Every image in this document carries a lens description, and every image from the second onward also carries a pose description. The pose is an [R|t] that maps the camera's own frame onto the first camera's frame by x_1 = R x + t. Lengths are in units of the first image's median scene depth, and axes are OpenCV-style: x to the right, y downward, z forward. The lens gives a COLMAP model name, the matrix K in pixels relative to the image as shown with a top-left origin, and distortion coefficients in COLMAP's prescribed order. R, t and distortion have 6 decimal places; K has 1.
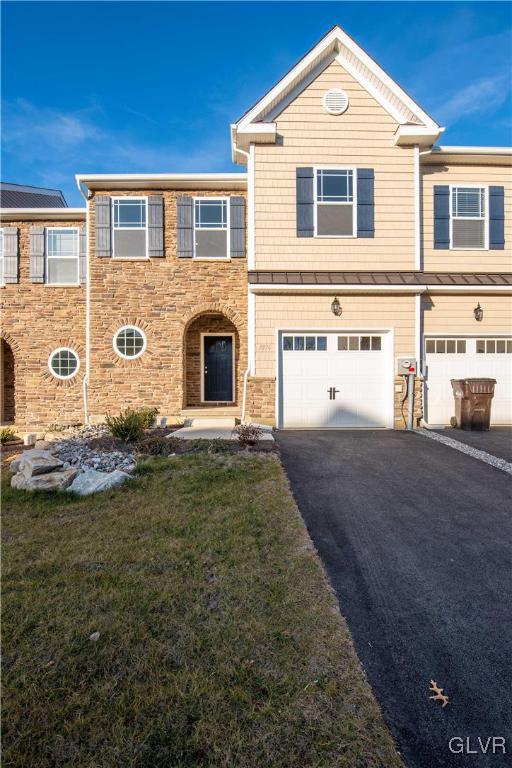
lens RADIAL K [[330.4, 0, 256.0], [0, 330.4, 384.0], [0, 0, 1]] dist [0.000285, -0.007208]
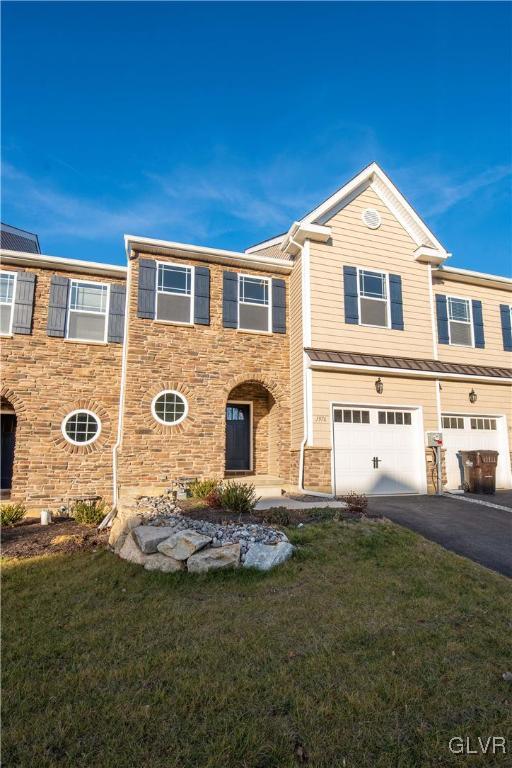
lens RADIAL K [[337.8, 0, 276.0], [0, 337.8, 406.6], [0, 0, 1]] dist [-0.000461, -0.000178]
pose [[0.964117, 0.044199, 0.261772, -0.358302], [-0.010017, 0.991398, -0.130499, -0.005650], [-0.265288, 0.123194, 0.956266, -0.010496]]
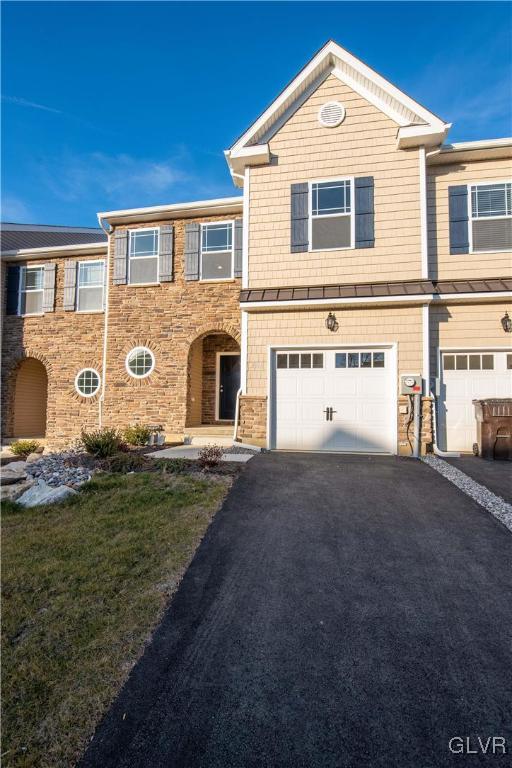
lens RADIAL K [[327.6, 0, 252.7], [0, 327.6, 384.7], [0, 0, 1]] dist [0.001452, -0.006730]
pose [[0.982787, -0.001194, -0.184741, 0.173284], [-0.008891, 0.998515, -0.053750, -0.001952], [0.184531, 0.054467, 0.981316, 0.043231]]
